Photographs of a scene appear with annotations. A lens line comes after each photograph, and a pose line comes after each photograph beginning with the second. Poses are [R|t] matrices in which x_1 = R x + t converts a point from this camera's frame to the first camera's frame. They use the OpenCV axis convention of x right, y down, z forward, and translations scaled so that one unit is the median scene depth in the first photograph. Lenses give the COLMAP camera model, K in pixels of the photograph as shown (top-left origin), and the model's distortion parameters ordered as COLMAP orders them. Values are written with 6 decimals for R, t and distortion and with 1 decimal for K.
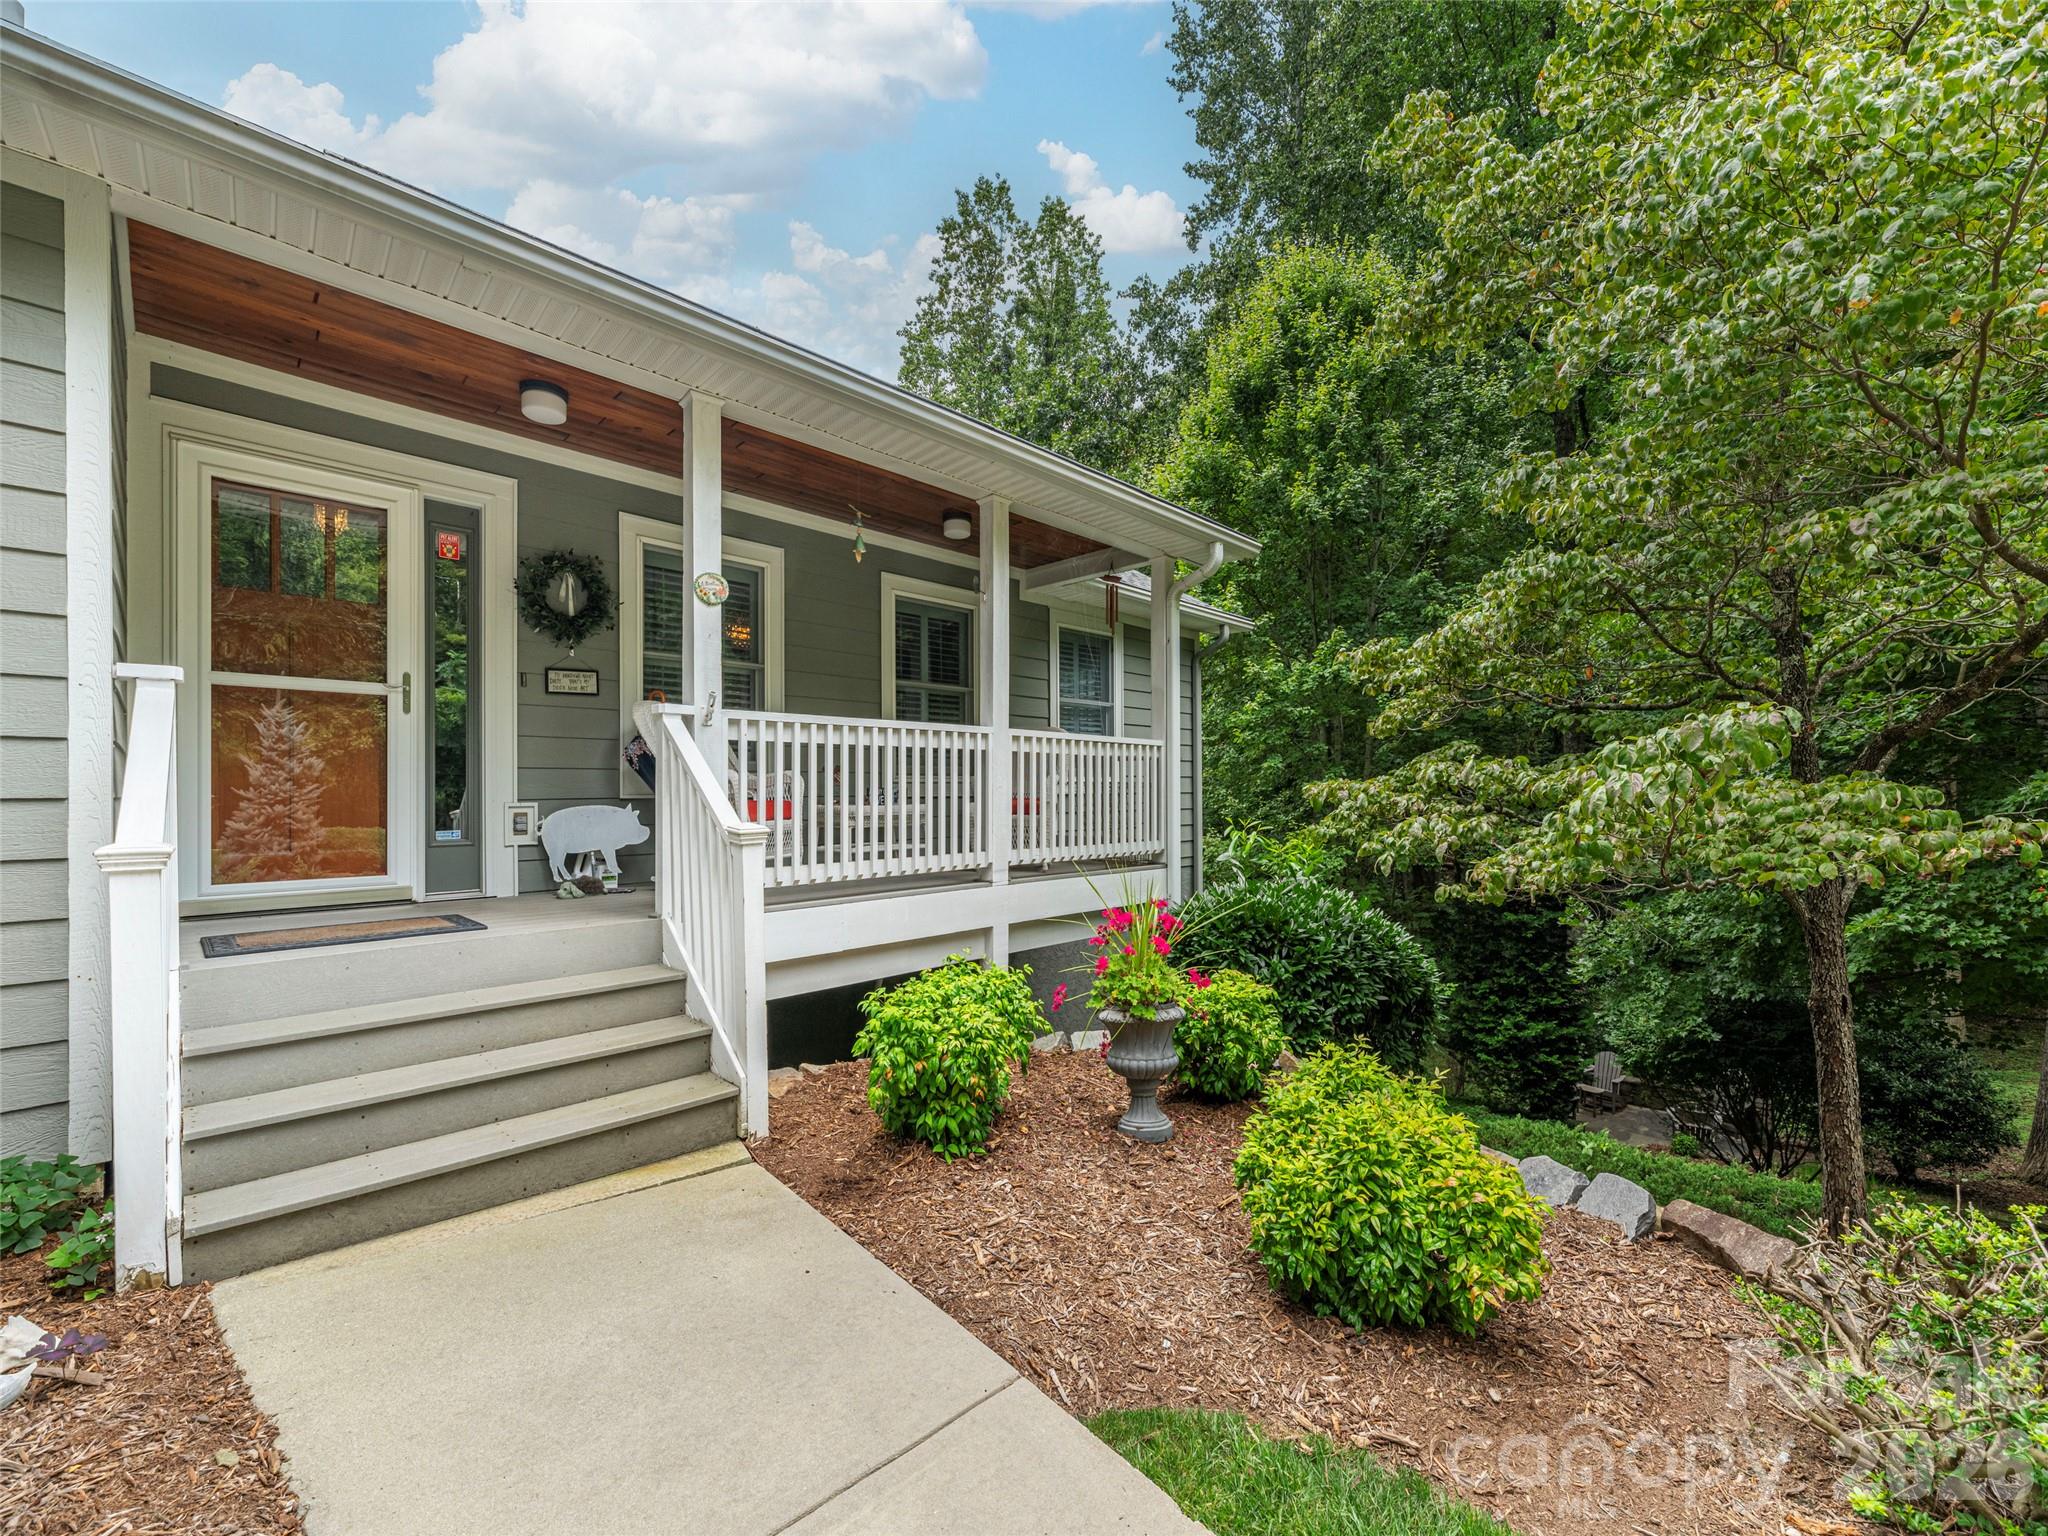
lens RADIAL K [[829.8, 0, 1025.4], [0, 829.8, 782.0], [0, 0, 1]] dist [-0.003206, -0.000067]
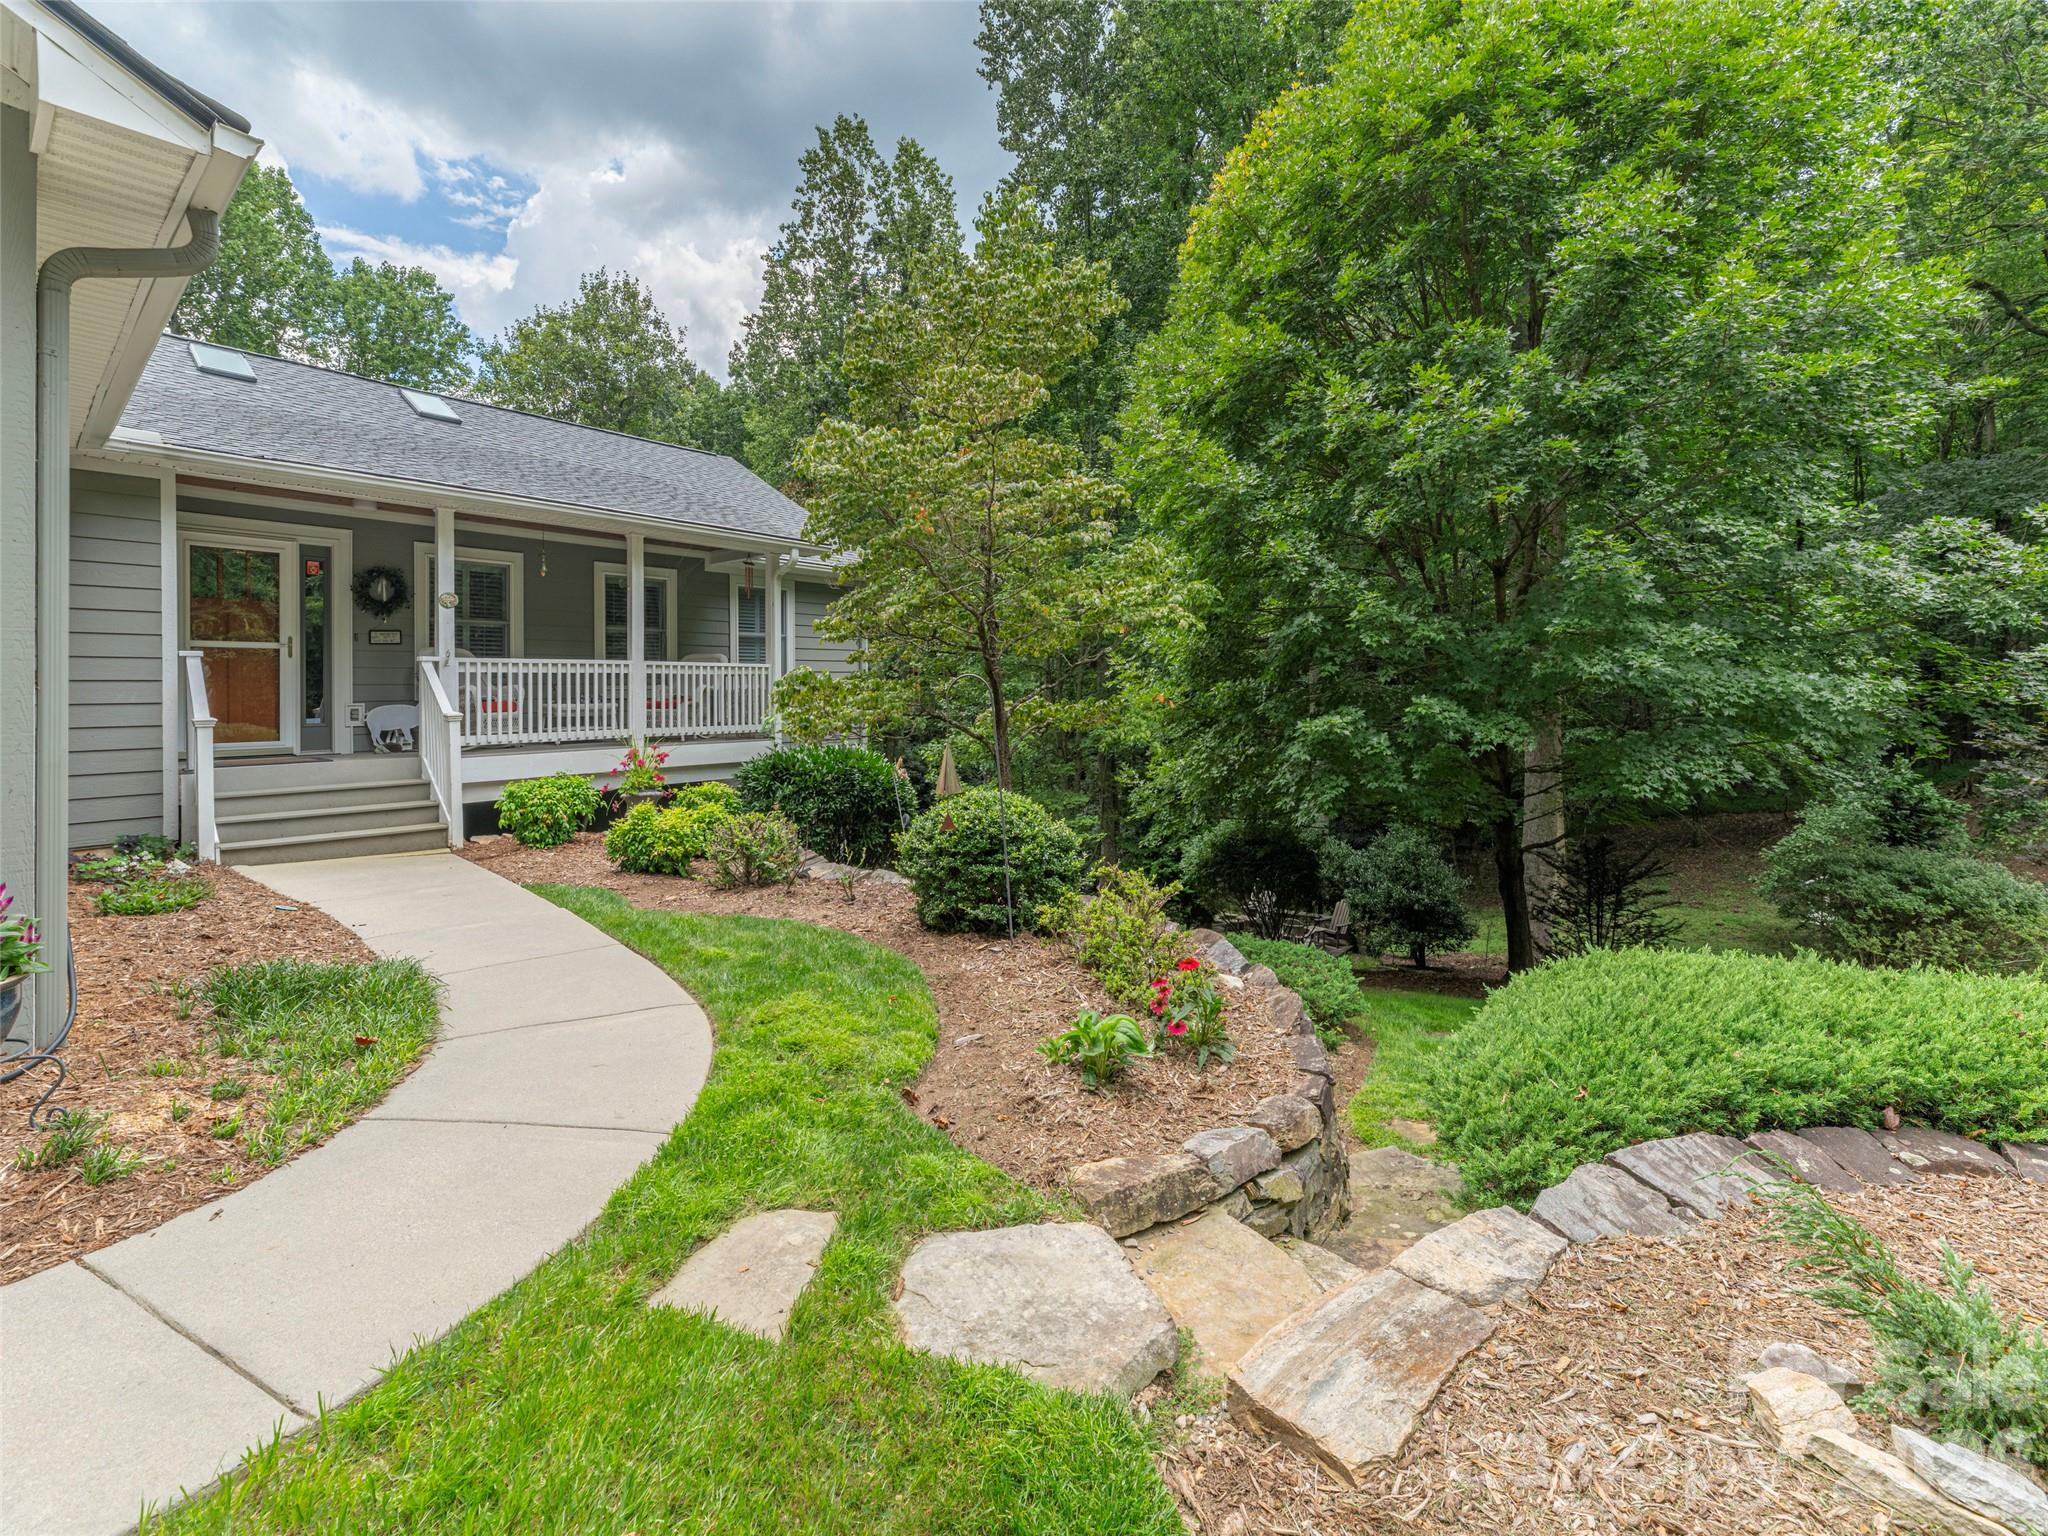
lens RADIAL K [[829.8, 0, 1002.1], [0, 829.8, 681.1], [0, 0, 1]] dist [-0.003206, -0.000067]
pose [[0.995958, -0.002903, 0.089777, 0.528799], [0.002827, 0.999996, 0.000976, -0.018142], [-0.089780, -0.000718, 0.995961, -0.773154]]
